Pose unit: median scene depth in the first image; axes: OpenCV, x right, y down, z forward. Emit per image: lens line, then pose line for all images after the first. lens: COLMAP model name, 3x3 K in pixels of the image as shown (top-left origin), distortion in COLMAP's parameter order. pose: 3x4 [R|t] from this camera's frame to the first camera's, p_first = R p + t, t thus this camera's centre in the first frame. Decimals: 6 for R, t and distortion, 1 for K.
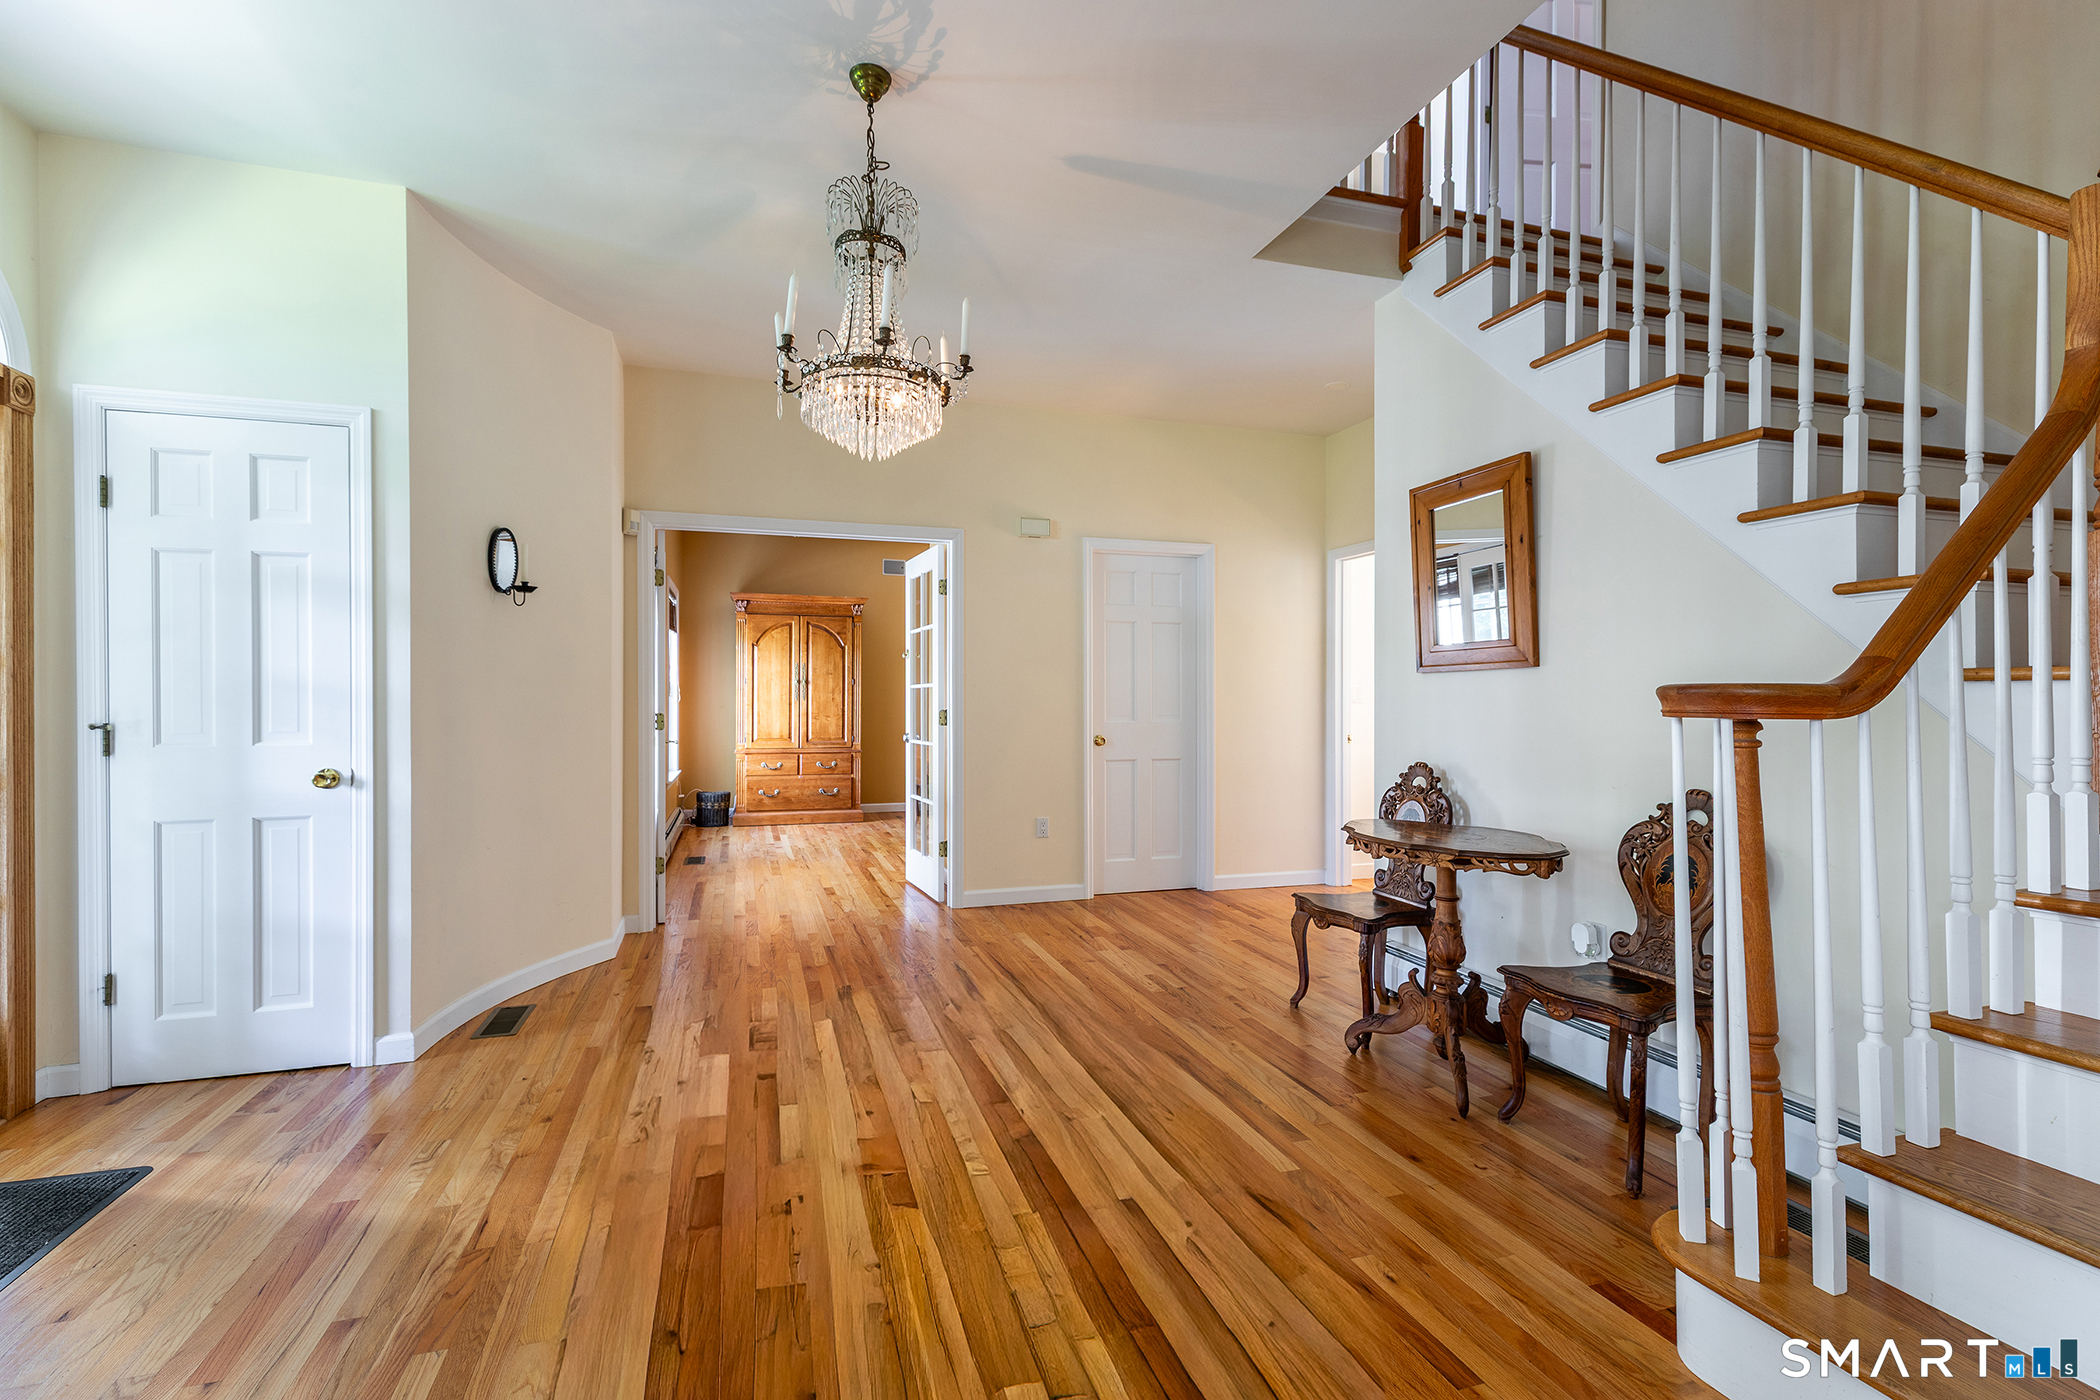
lens RADIAL K [[945.6, 0, 1053.2], [0, 945.6, 699.8], [0, 0, 1]] dist [-0.005393, -0.000544]
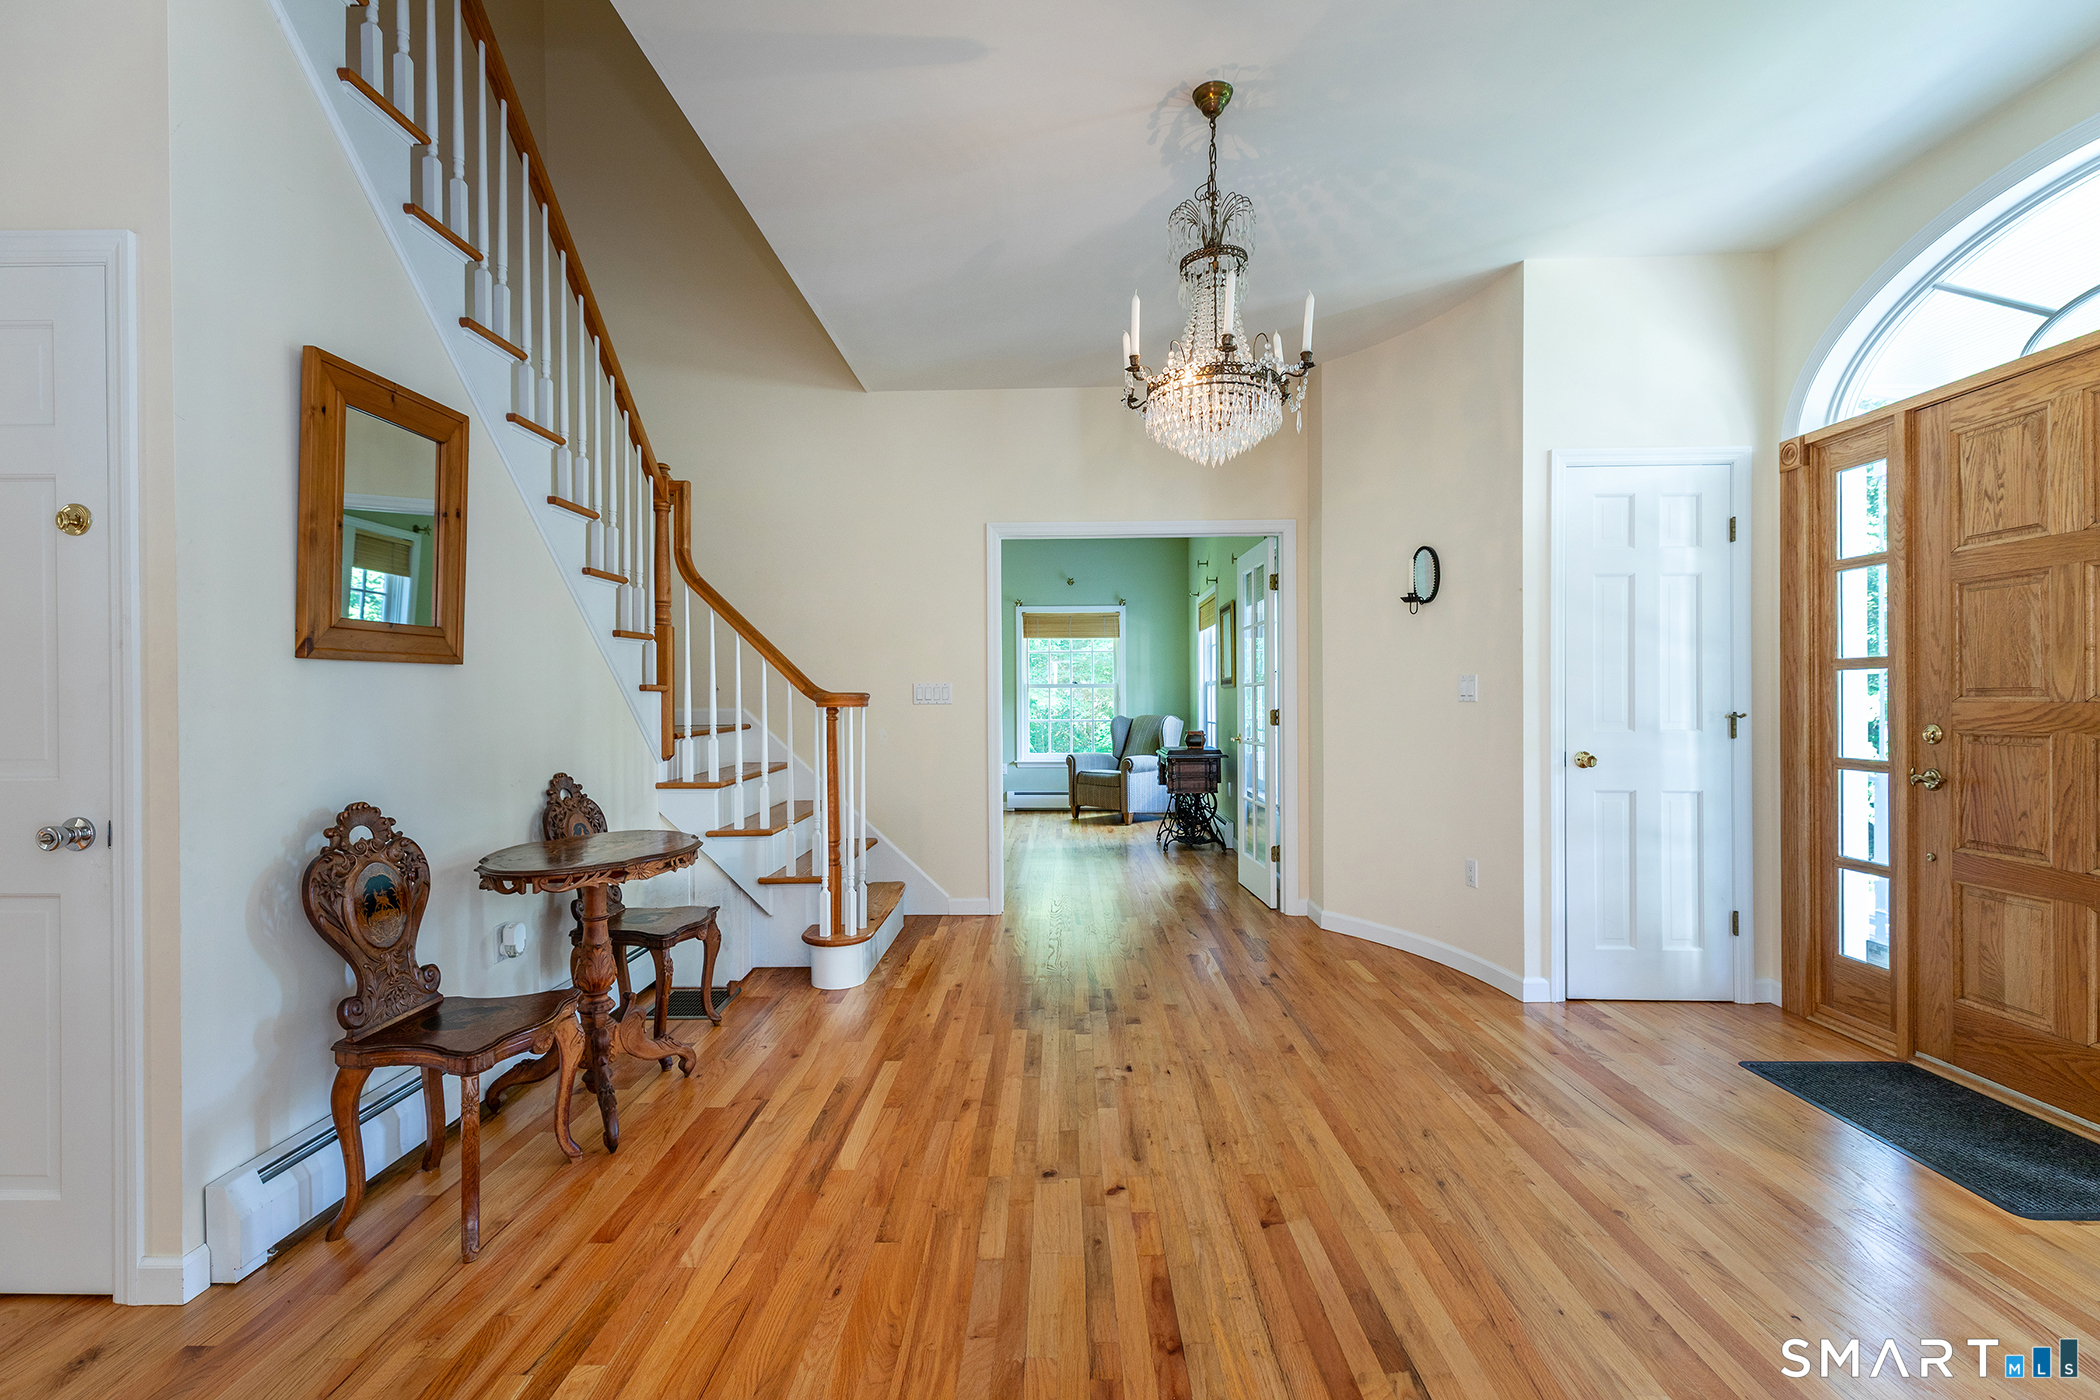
lens RADIAL K [[945.6, 0, 1046.8], [0, 945.6, 695.8], [0, 0, 1]] dist [-0.005393, -0.000544]
pose [[-0.944735, 0.005182, 0.327795, -0.265719], [0.005260, 0.999986, -0.000650, -0.003177], [-0.327794, 0.001110, -0.944749, 1.516021]]
